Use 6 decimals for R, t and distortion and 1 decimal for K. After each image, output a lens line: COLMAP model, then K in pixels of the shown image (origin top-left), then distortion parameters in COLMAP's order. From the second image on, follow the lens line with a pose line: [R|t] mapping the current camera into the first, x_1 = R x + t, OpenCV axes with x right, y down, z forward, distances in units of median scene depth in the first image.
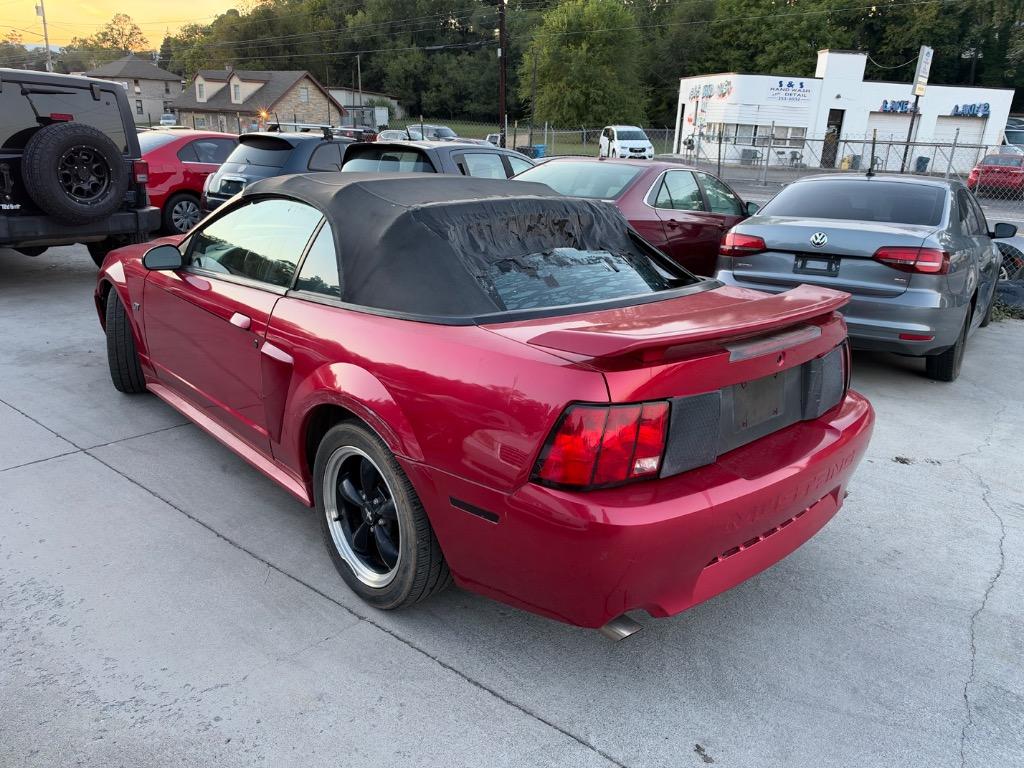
lens RADIAL K [[735.2, 0, 526.3], [0, 735.2, 384.5], [0, 0, 1]] dist [0.024747, -0.041605]
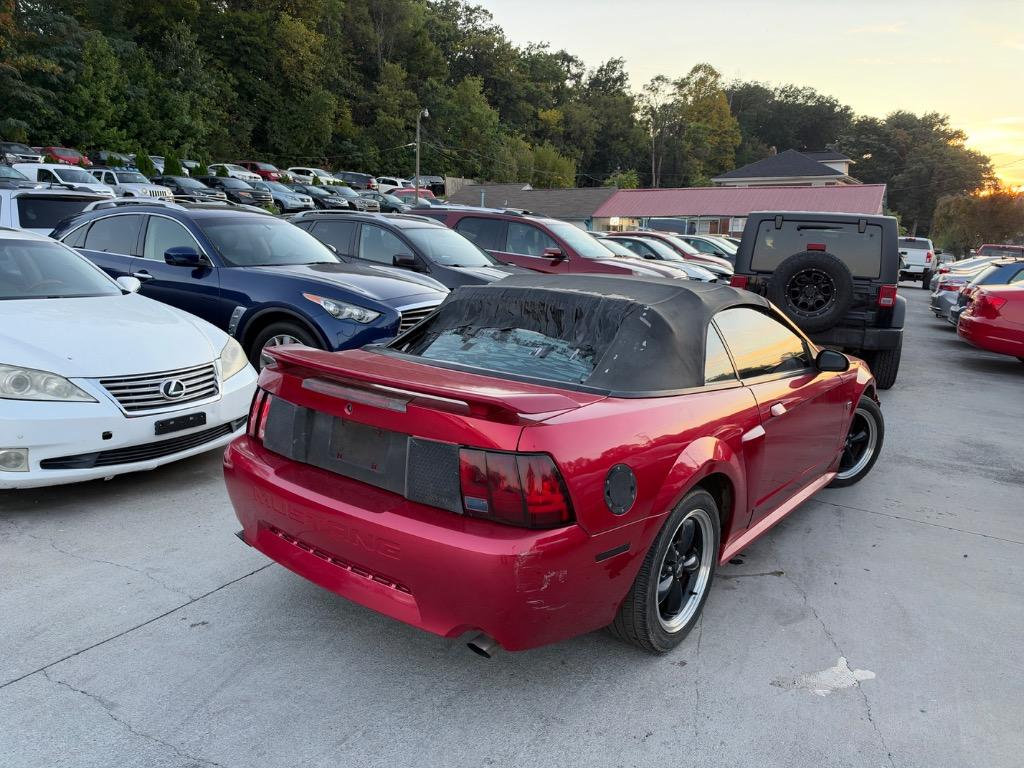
lens RADIAL K [[735.2, 0, 525.2], [0, 735.2, 416.2], [0, 0, 1]] dist [0.024747, -0.041605]
pose [[0.162579, 0.192952, -0.967645, 0.543855], [-0.337504, 0.932412, 0.129221, -0.095538], [0.927178, 0.305576, 0.216712, 0.372300]]
